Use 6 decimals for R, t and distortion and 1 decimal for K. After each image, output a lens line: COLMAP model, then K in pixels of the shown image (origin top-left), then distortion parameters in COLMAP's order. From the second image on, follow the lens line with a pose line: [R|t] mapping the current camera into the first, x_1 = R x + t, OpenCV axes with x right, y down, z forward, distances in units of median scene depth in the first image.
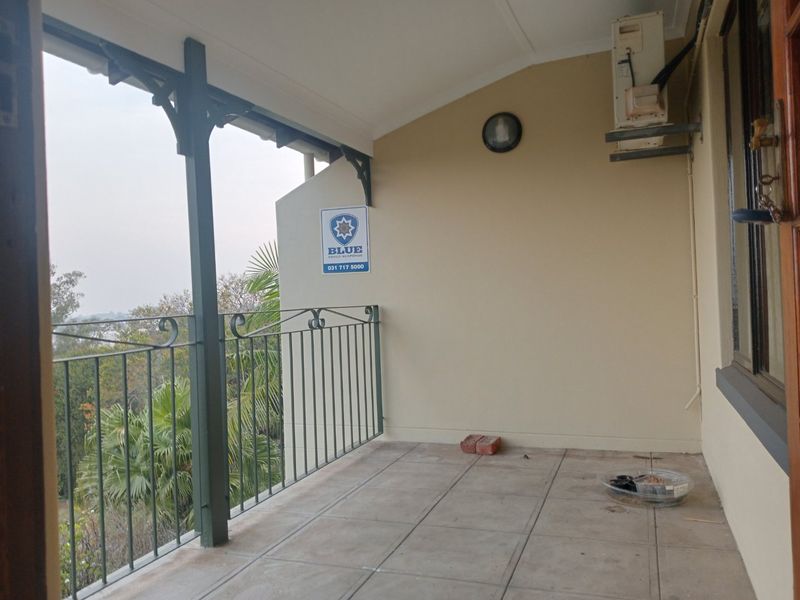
lens RADIAL K [[620.1, 0, 400.0], [0, 620.1, 300.0], [0, 0, 1]] dist [-0.000637, -0.013965]
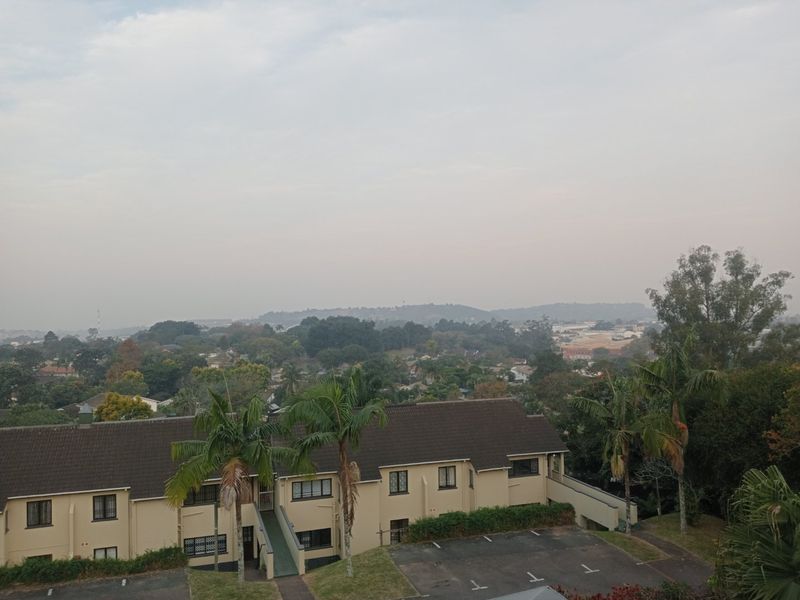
lens RADIAL K [[620.1, 0, 400.0], [0, 620.1, 300.0], [0, 0, 1]] dist [-0.000637, -0.013965]
pose [[0.499040, -0.001310, -0.866578, -0.068556], [0.003809, 0.999993, 0.000682, -0.059775], [0.866571, -0.003641, 0.499041, 0.441048]]
